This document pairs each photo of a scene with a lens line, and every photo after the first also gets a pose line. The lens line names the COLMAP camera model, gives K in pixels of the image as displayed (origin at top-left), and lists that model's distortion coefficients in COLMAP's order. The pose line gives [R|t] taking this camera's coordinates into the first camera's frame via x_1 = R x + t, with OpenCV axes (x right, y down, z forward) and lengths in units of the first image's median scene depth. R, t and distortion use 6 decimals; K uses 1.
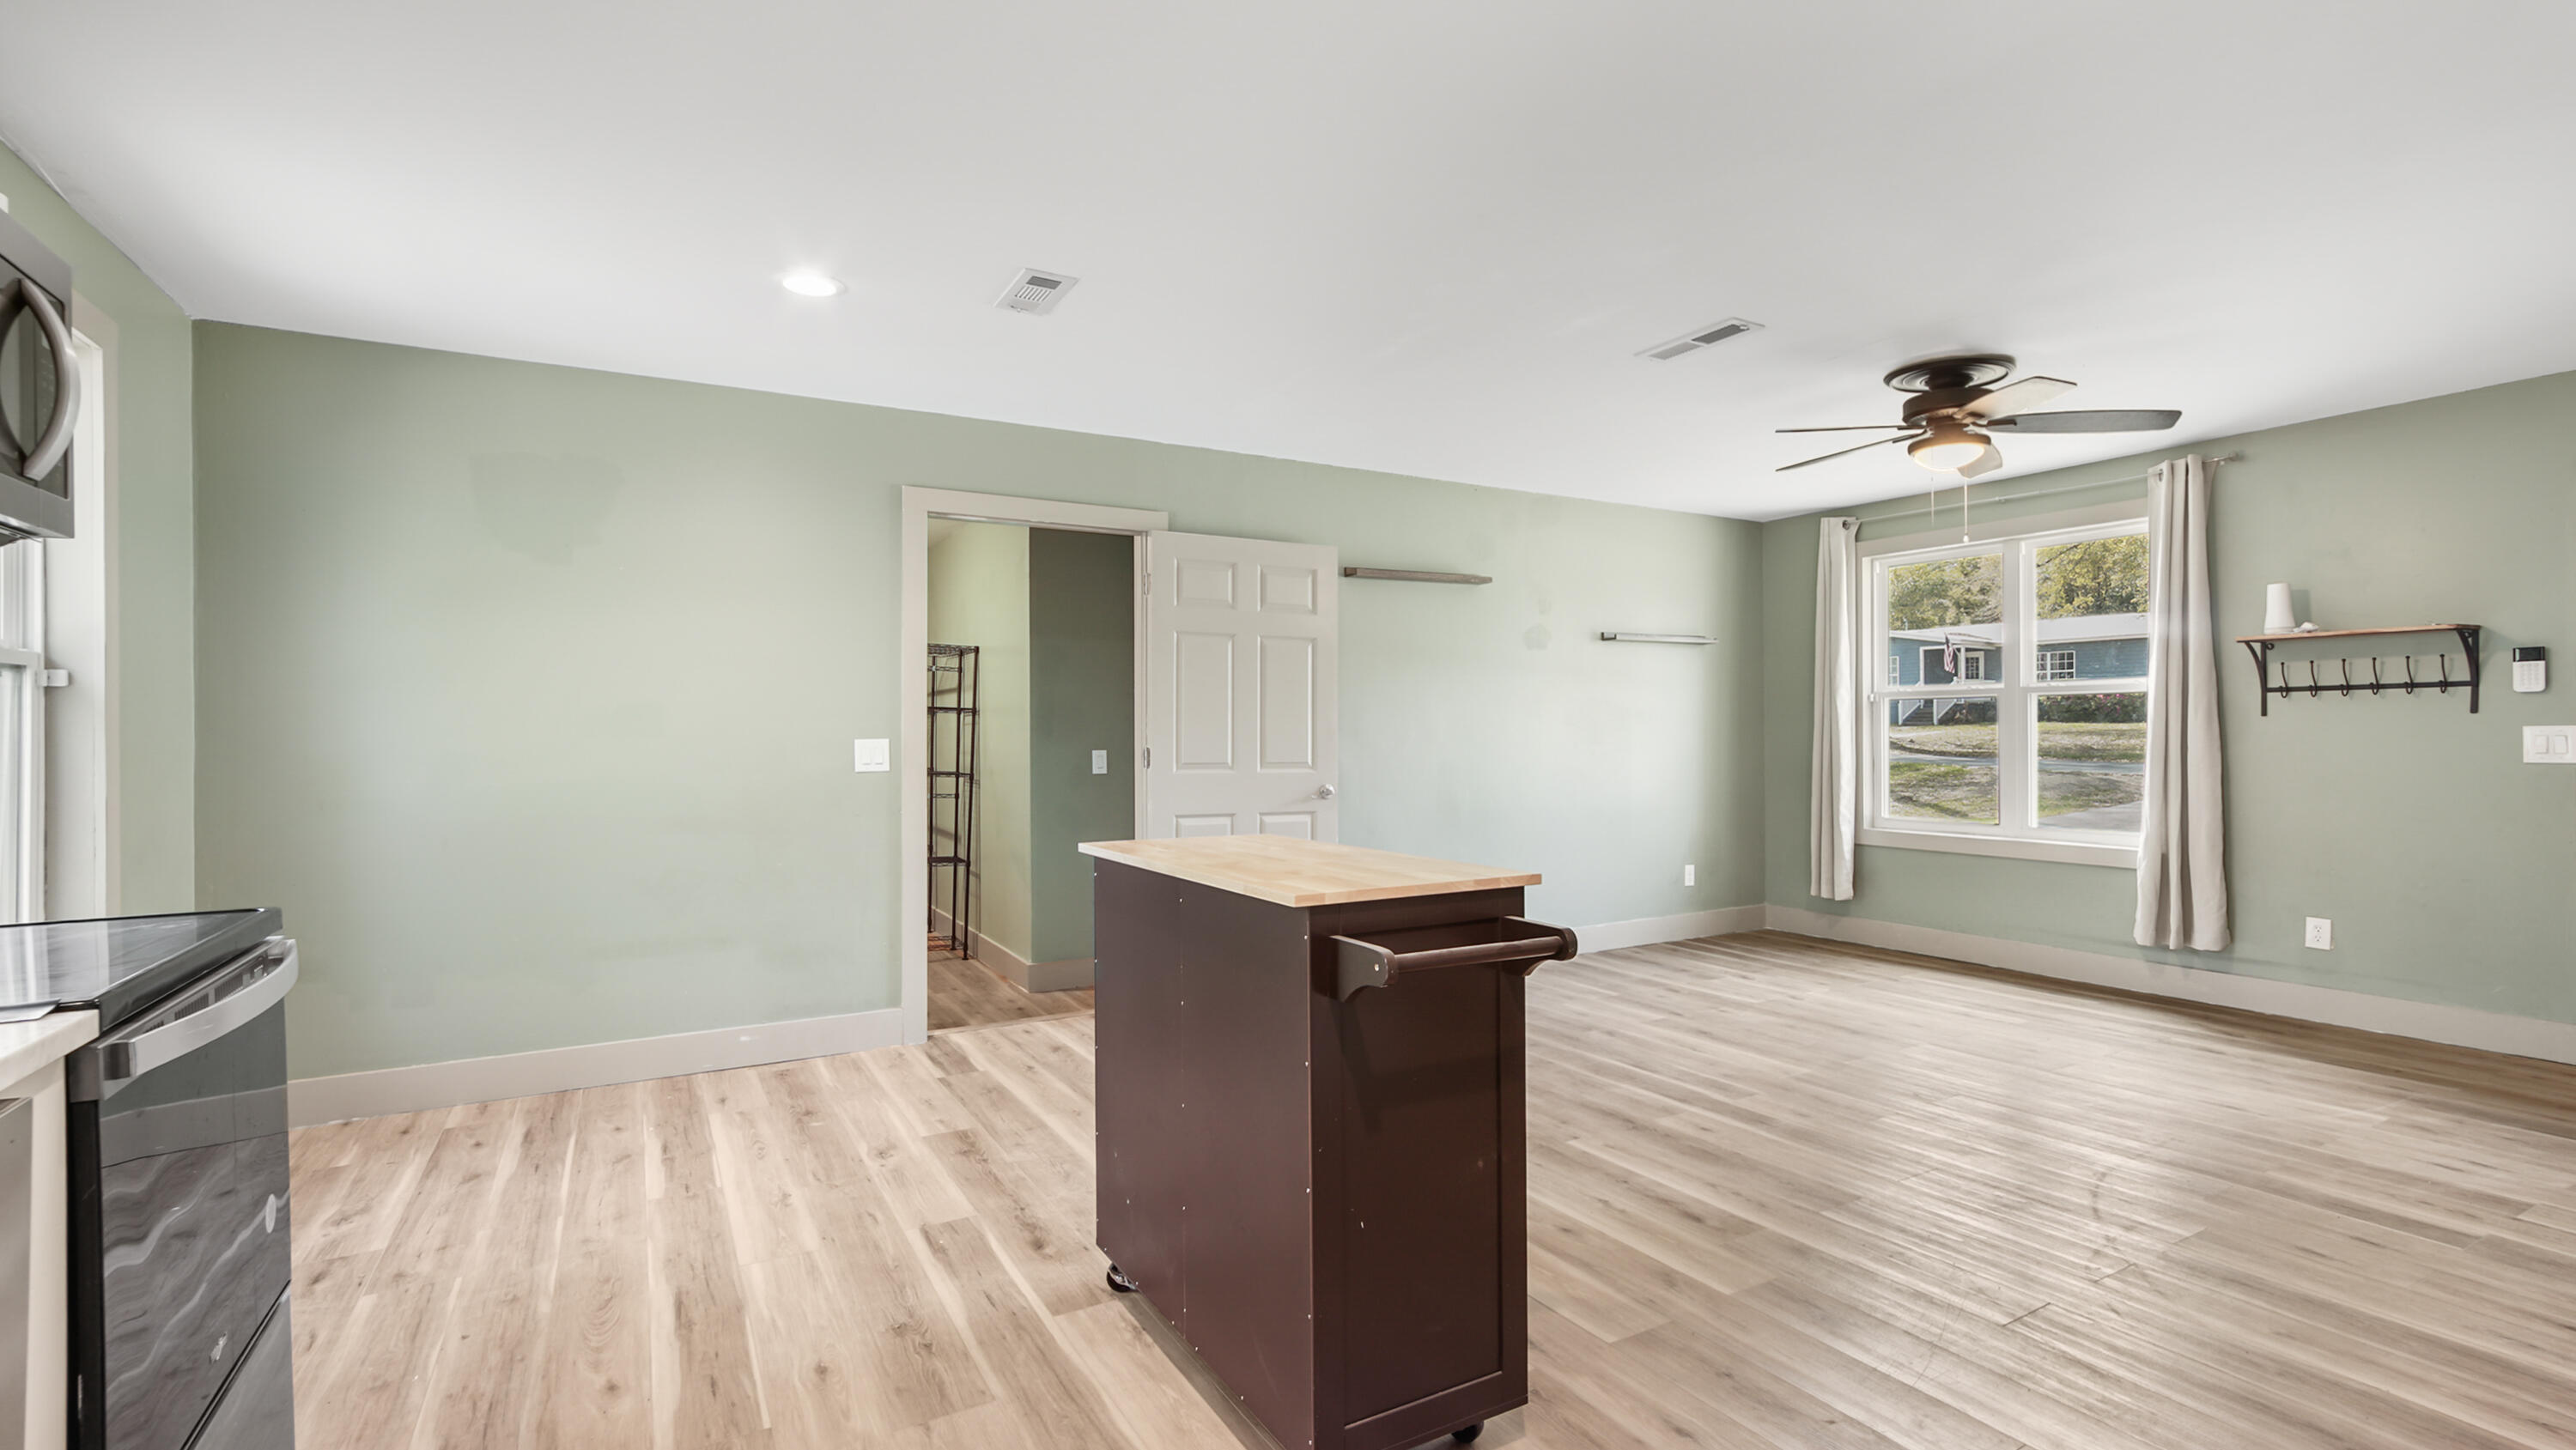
lens RADIAL K [[1165.2, 0, 1282.0], [0, 1165.2, 754.6], [0, 0, 1]] dist [-0.003425, 0.000263]
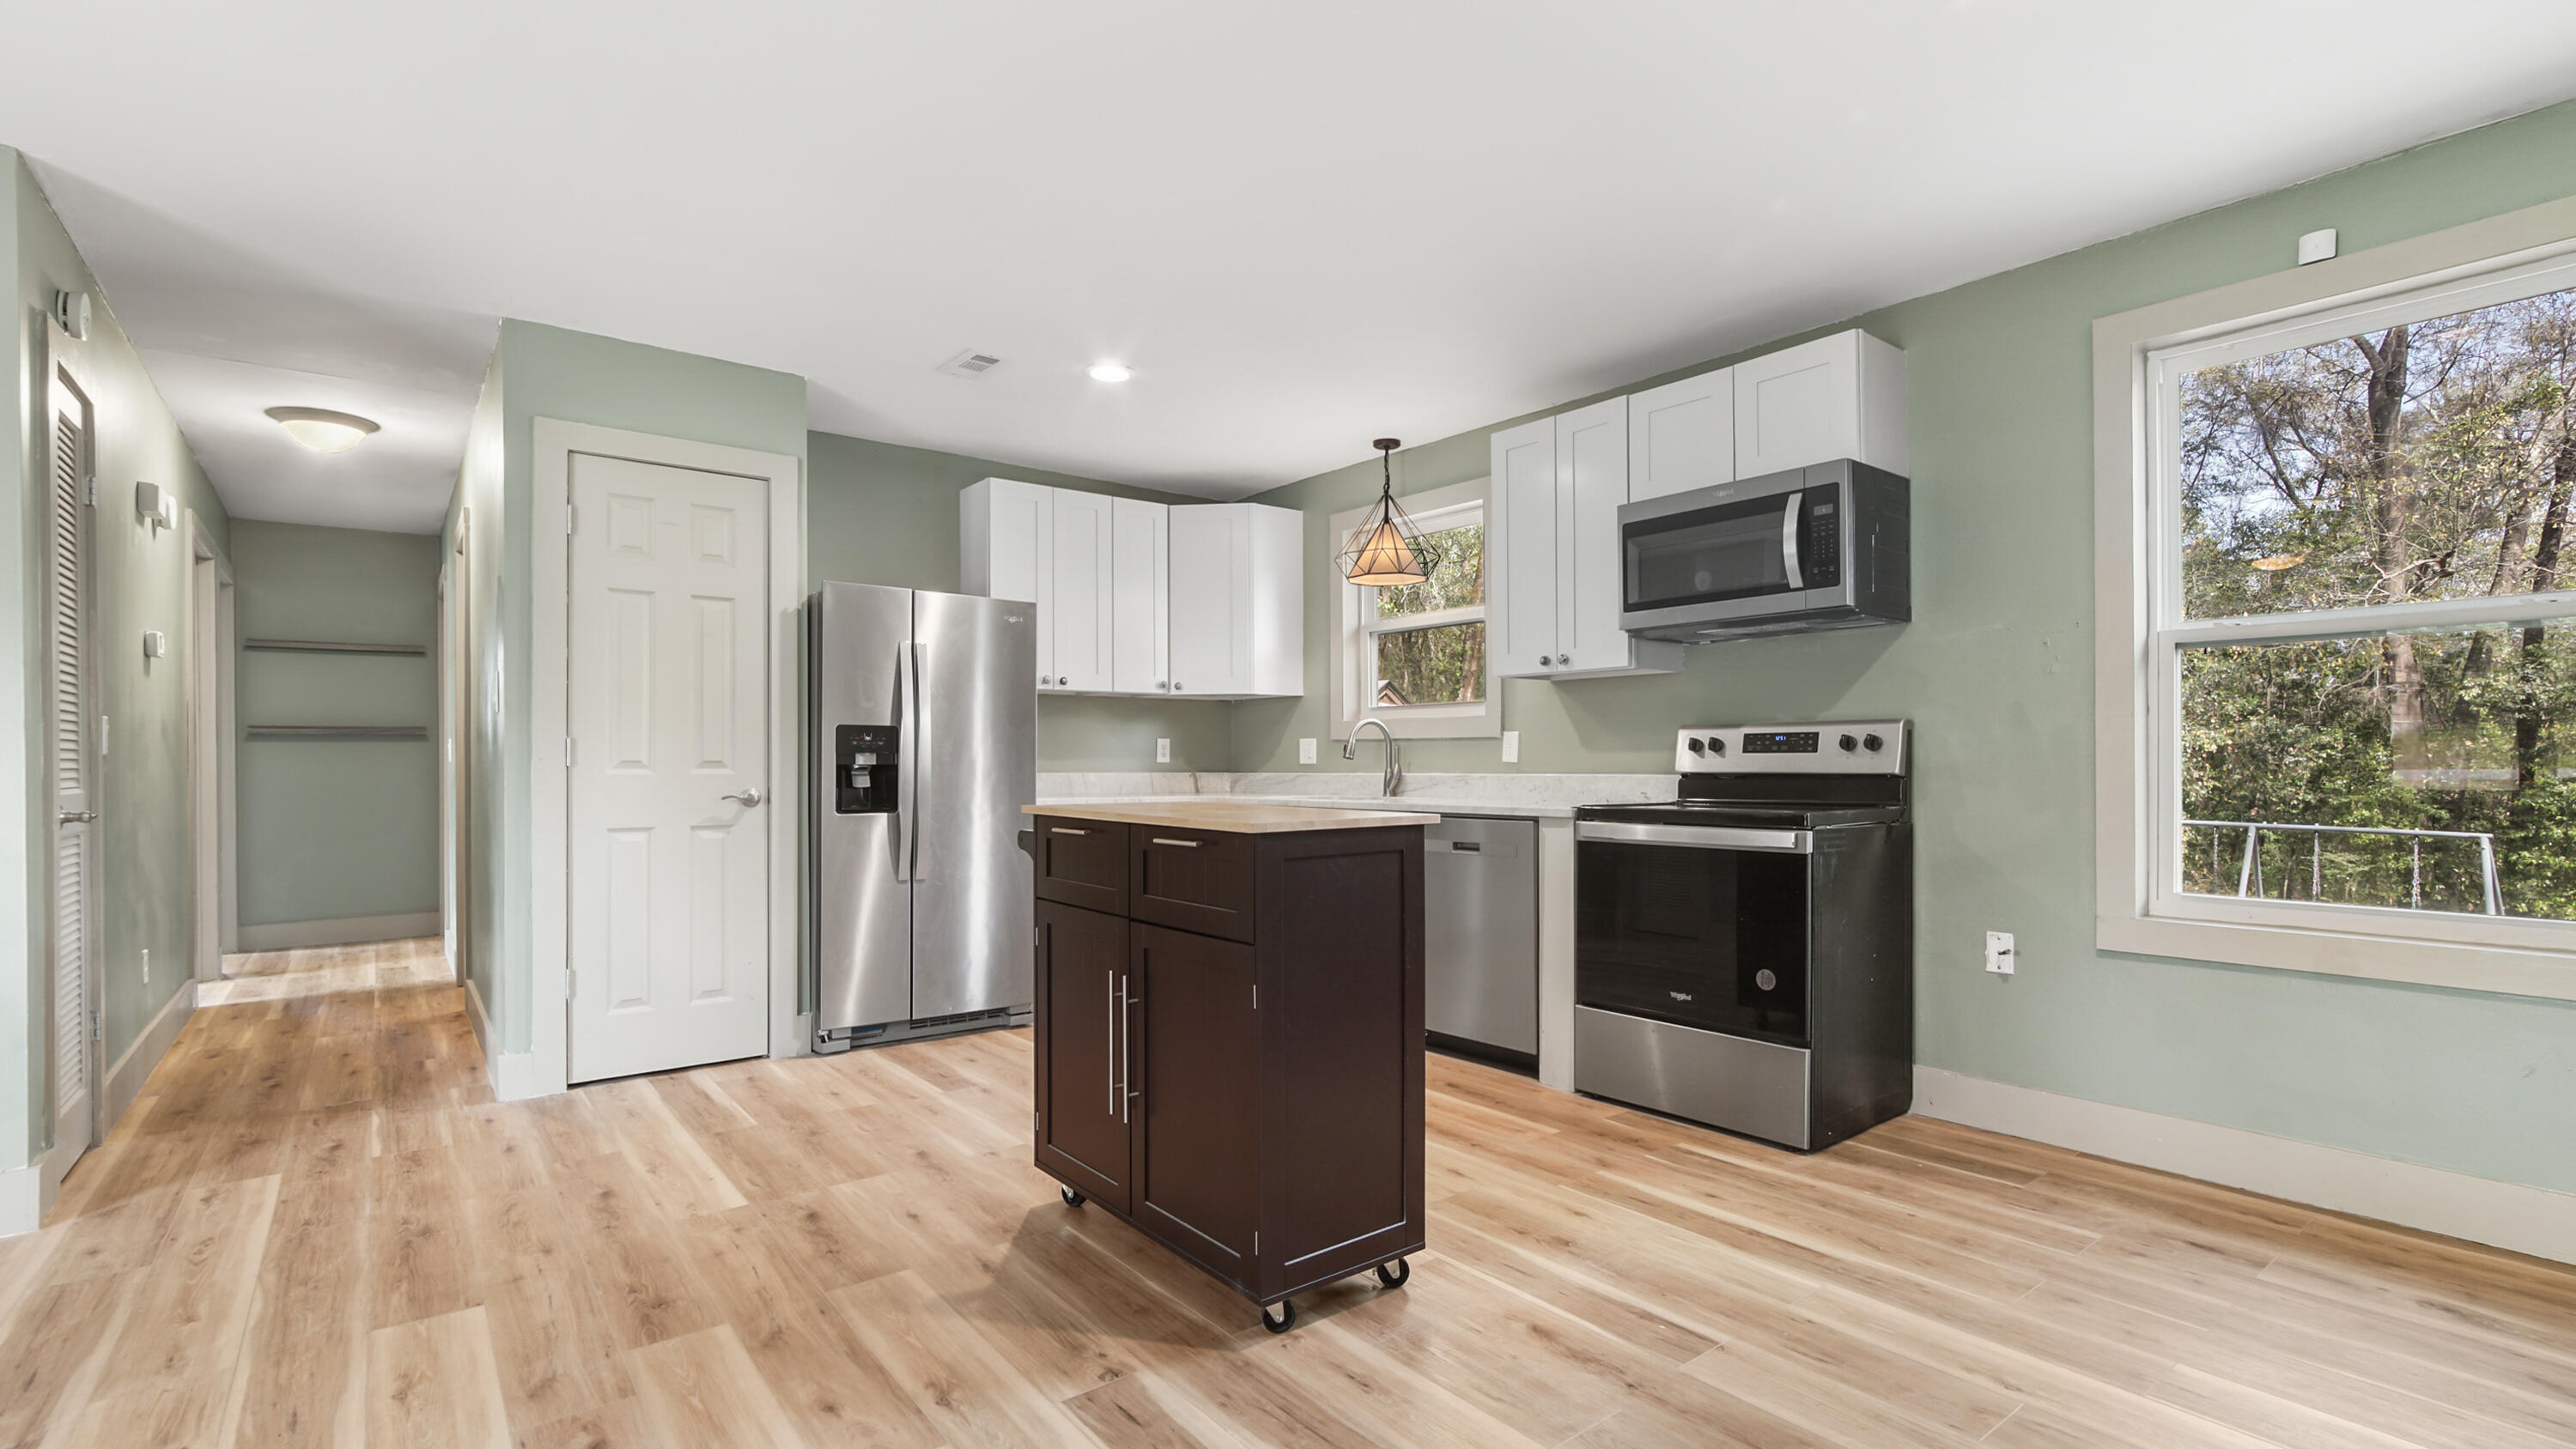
lens RADIAL K [[1165.2, 0, 1282.0], [0, 1165.2, 754.1], [0, 0, 1]] dist [-0.003425, 0.000263]
pose [[-0.989162, 0.008014, -0.146607, 0.067422], [0.005919, 0.999874, 0.014720, 0.010916], [0.146707, 0.013693, -0.989085, 1.484547]]
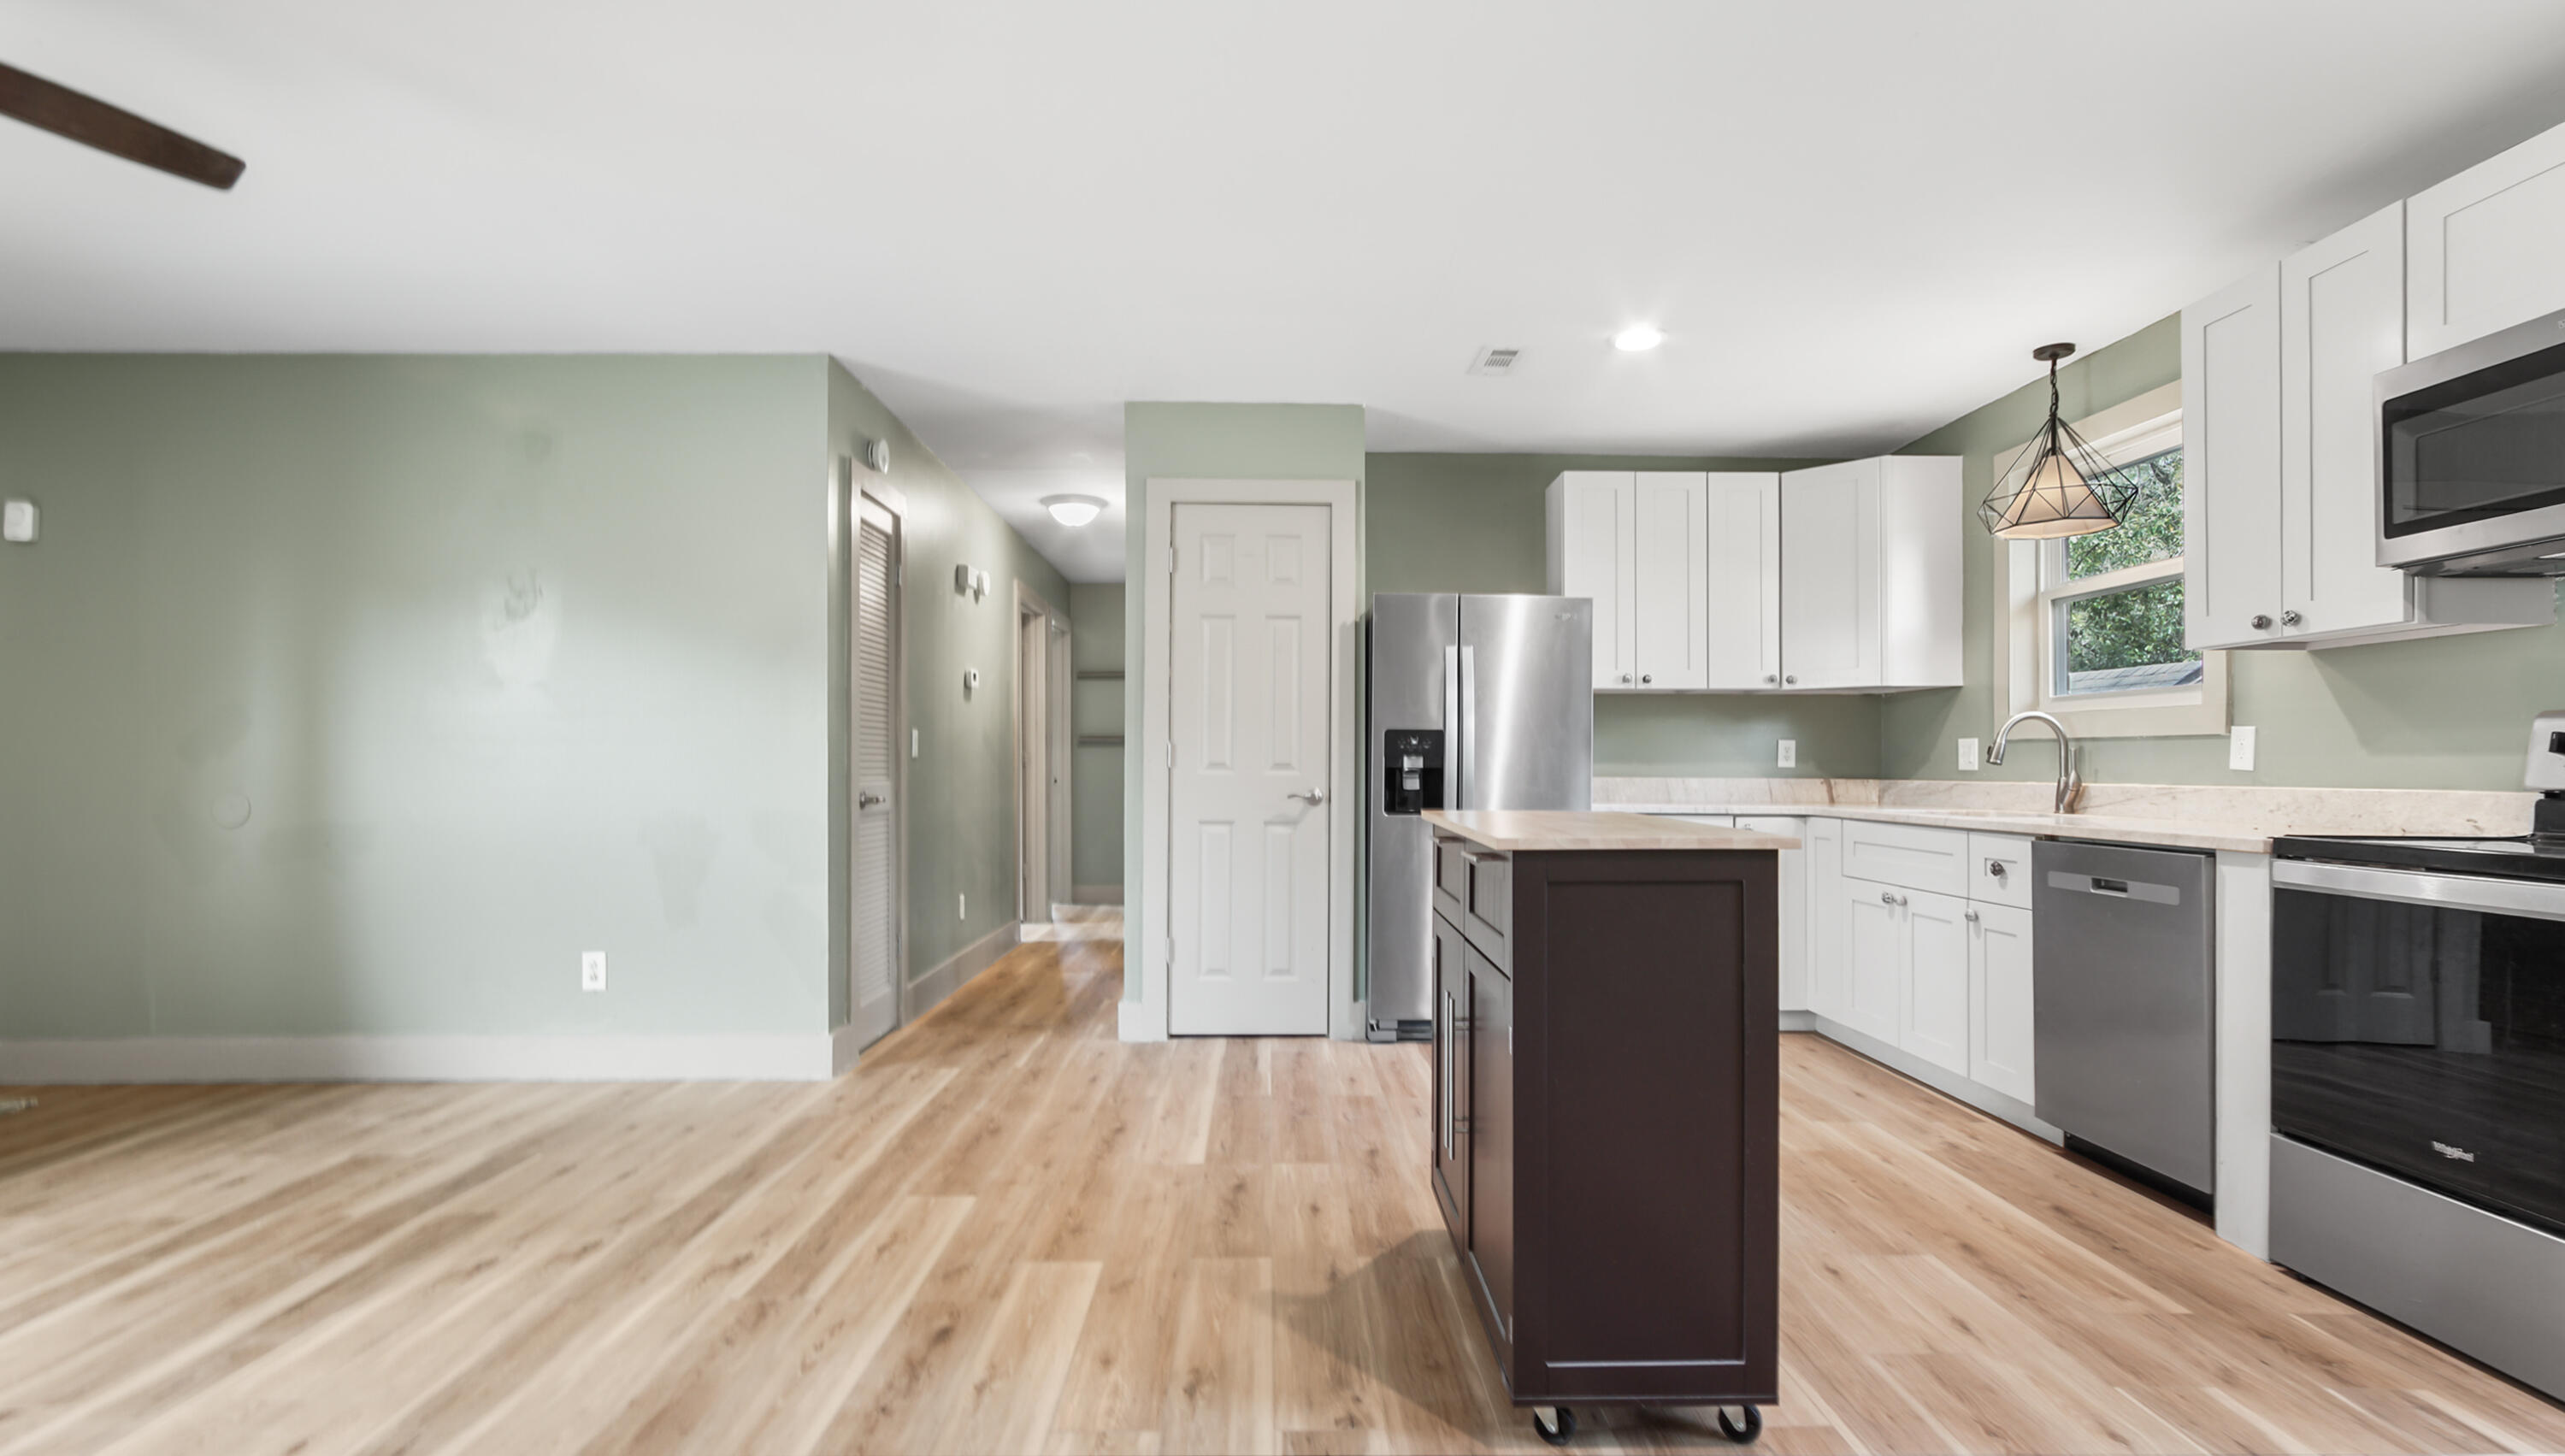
lens RADIAL K [[1164.3, 0, 1276.6], [0, 1164.3, 756.1], [0, 0, 1]] dist [-0.018550, 0.011753]
pose [[-0.874211, 0.007531, 0.485488, -0.186127], [0.012624, 0.999894, 0.007221, 0.014035], [-0.485382, 0.012442, -0.874214, 1.377841]]
